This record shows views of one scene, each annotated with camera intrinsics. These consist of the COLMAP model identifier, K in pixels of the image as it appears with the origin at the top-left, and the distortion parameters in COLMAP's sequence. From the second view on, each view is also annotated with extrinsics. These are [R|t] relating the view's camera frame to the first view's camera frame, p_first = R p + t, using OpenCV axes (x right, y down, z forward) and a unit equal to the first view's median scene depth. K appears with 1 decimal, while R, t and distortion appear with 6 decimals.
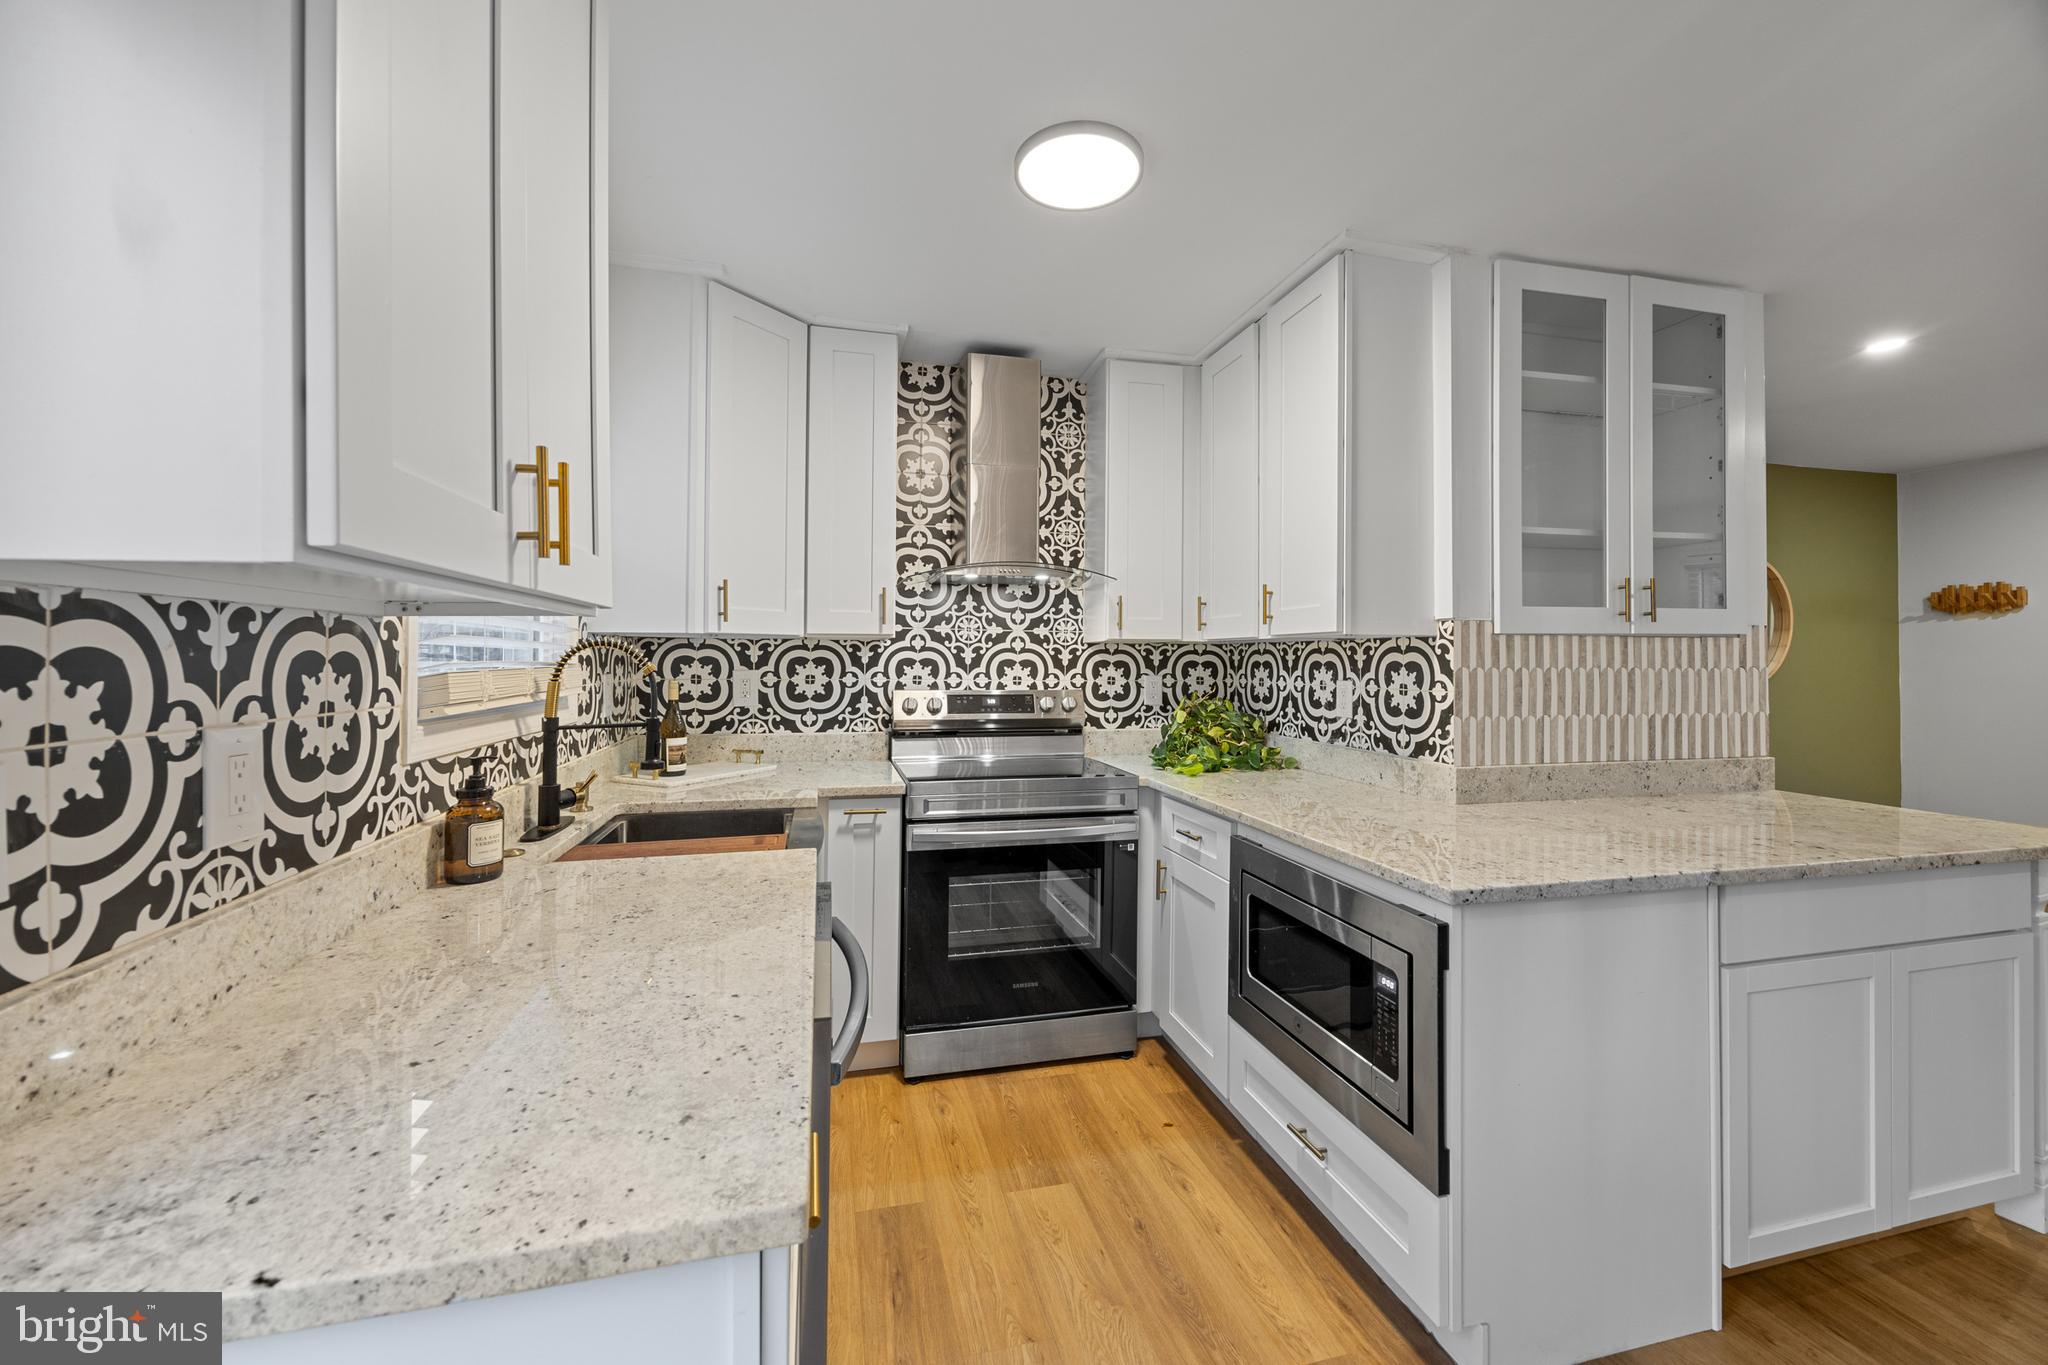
lens RADIAL K [[793.6, 0, 1013.6], [0, 793.6, 648.0], [0, 0, 1]] dist [-0.001013, -0.000195]
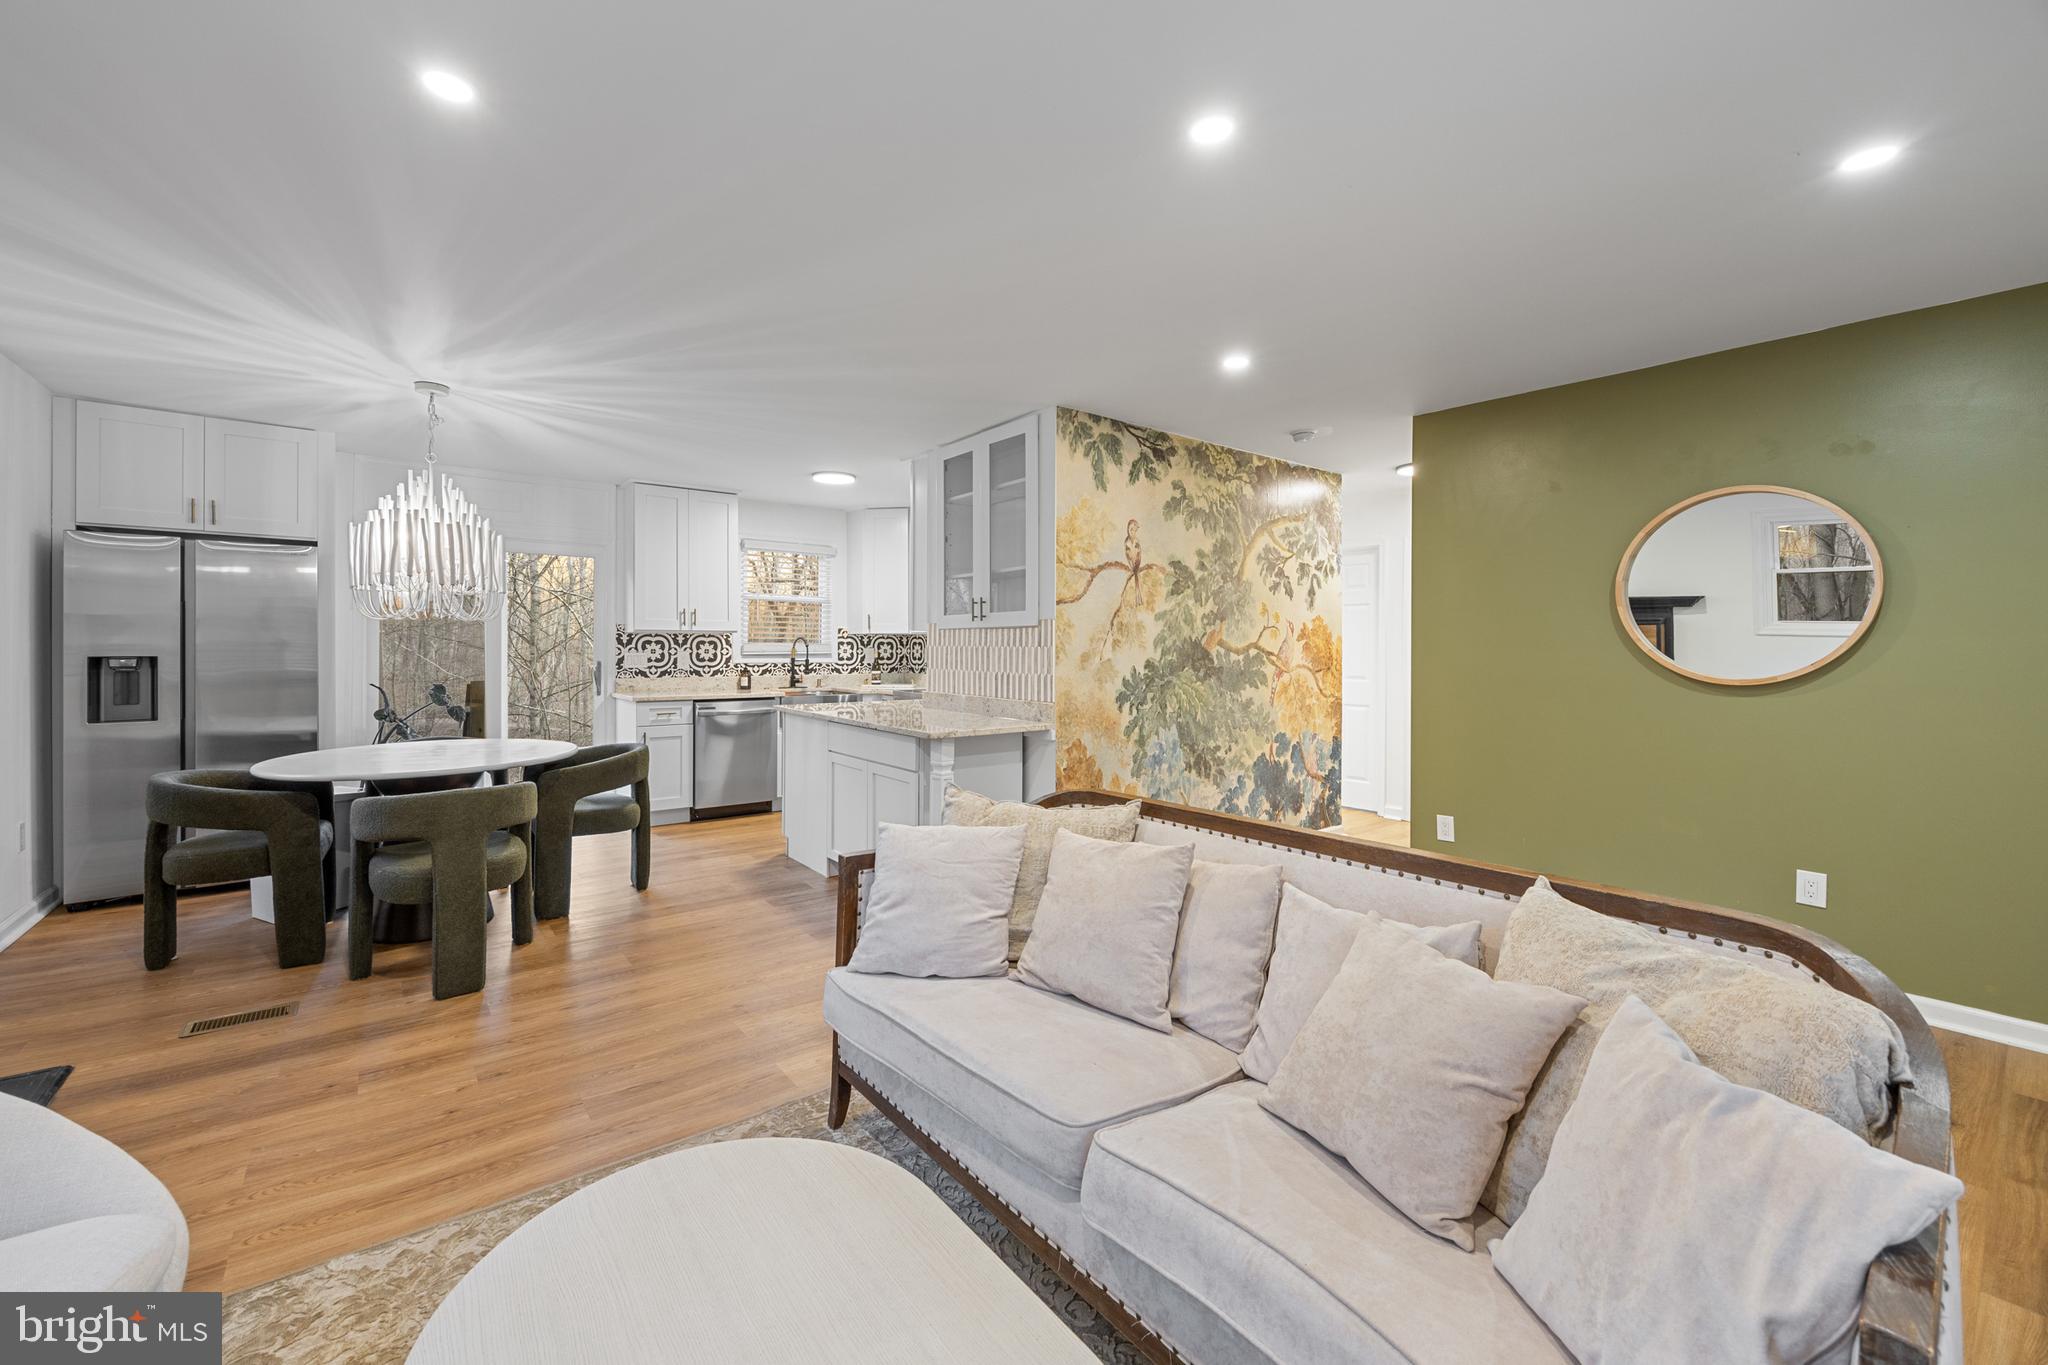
lens RADIAL K [[793.6, 0, 961.1], [0, 793.6, 649.8], [0, 0, 1]] dist [-0.001013, -0.000195]
pose [[0.374547, 0.004693, -0.927196, 2.408561], [0.009048, 0.999921, 0.008716, 0.017148], [0.927164, -0.011654, 0.374475, 0.252333]]
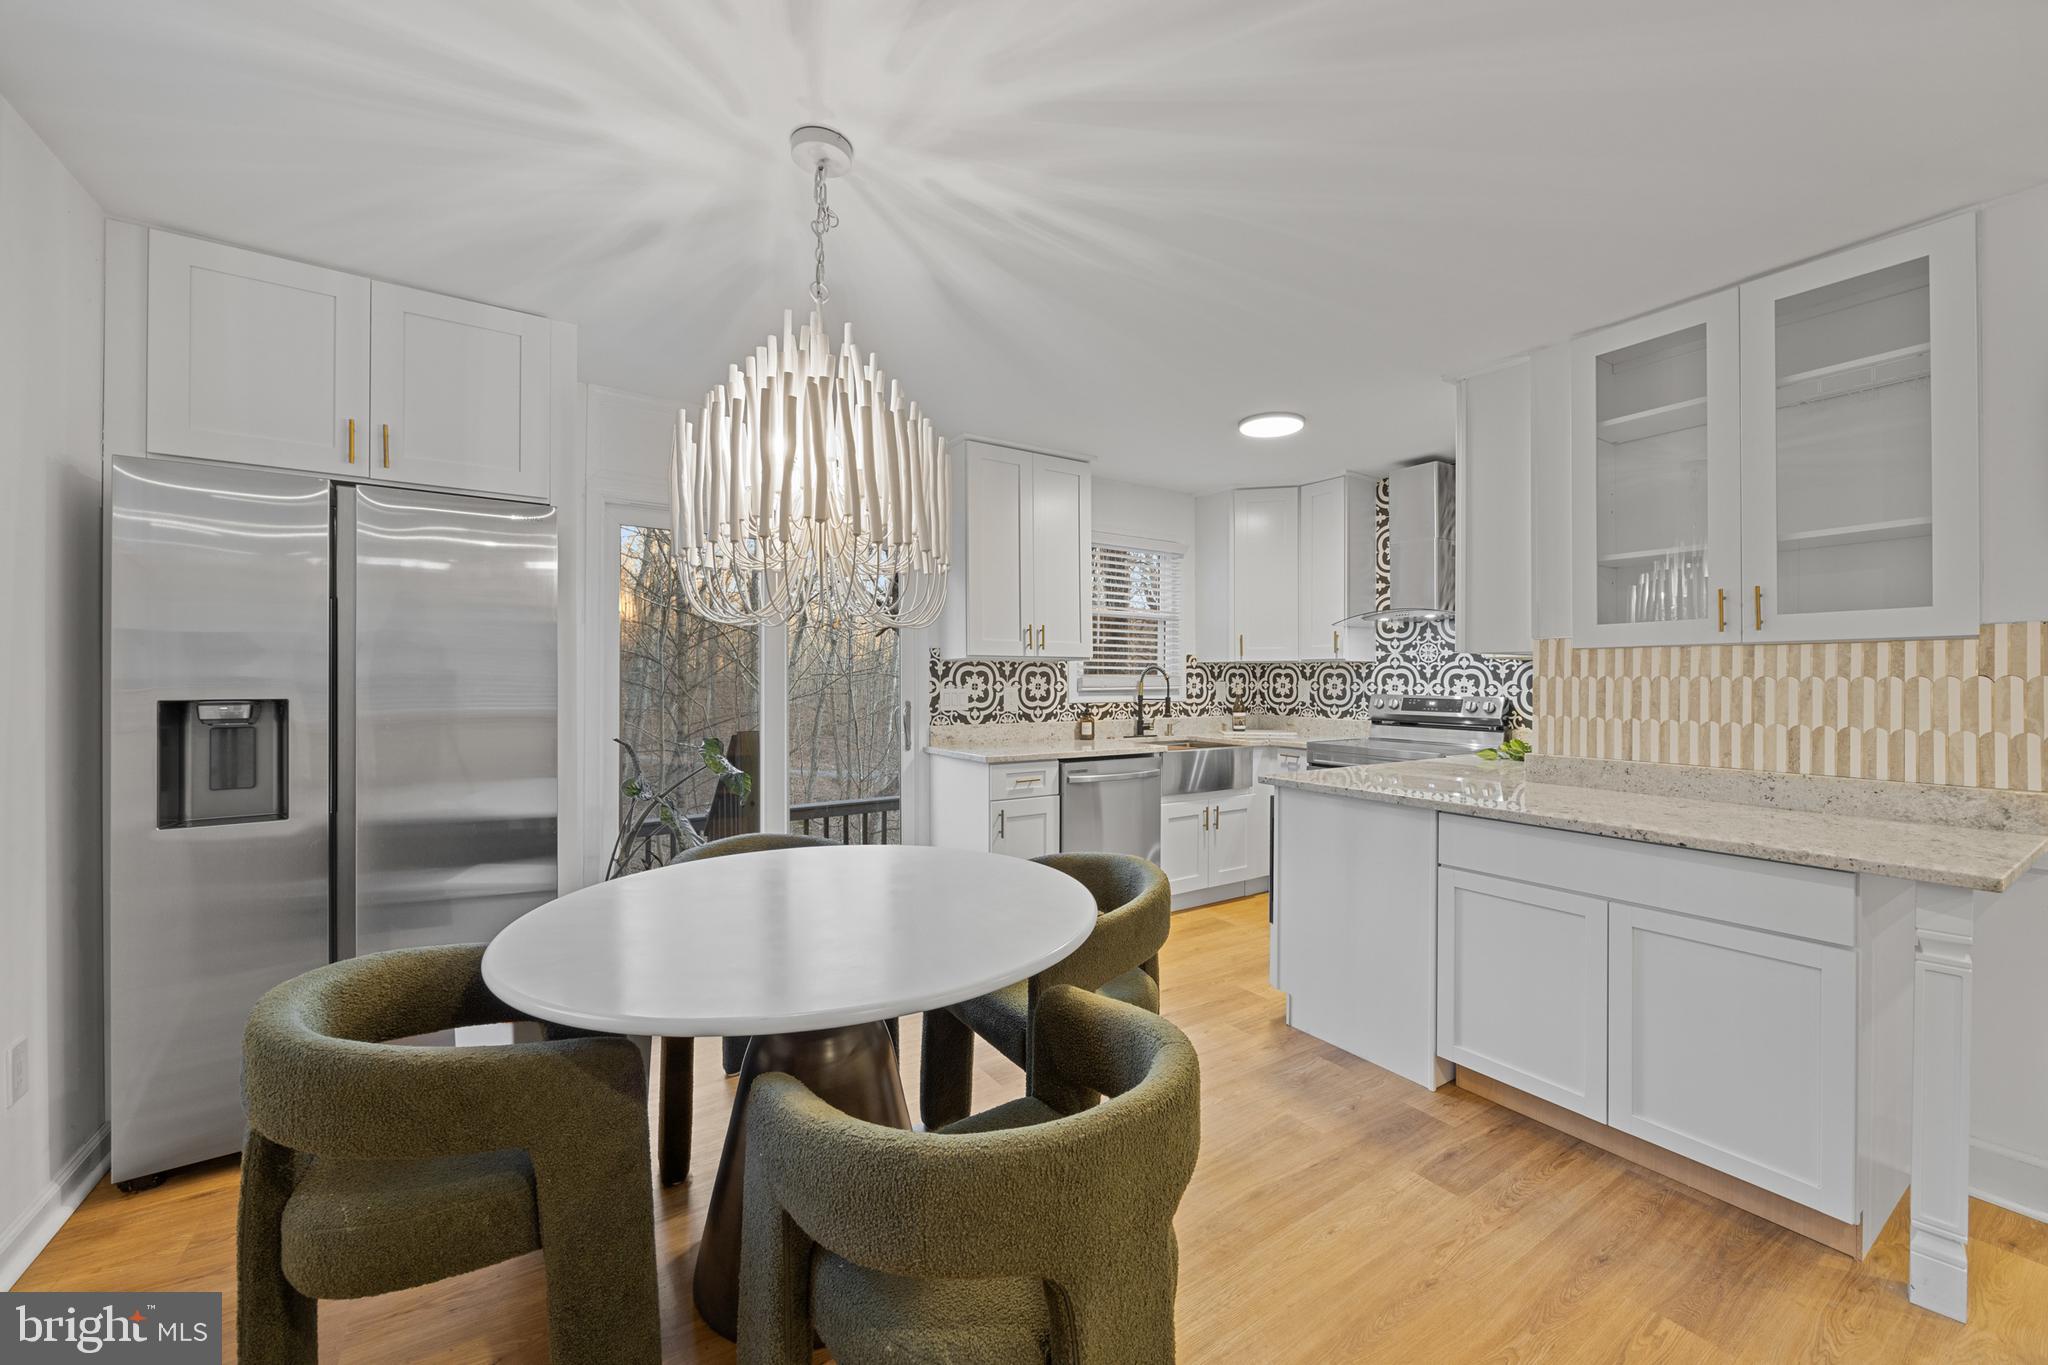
lens RADIAL K [[793.6, 0, 1033.8], [0, 793.6, 677.3], [0, 0, 1]] dist [-0.001013, -0.000195]
pose [[0.327352, -0.002807, -0.944898, 1.389989], [0.011663, 0.999931, 0.001070, 0.014131], [0.944830, -0.011371, 0.327362, -0.171719]]
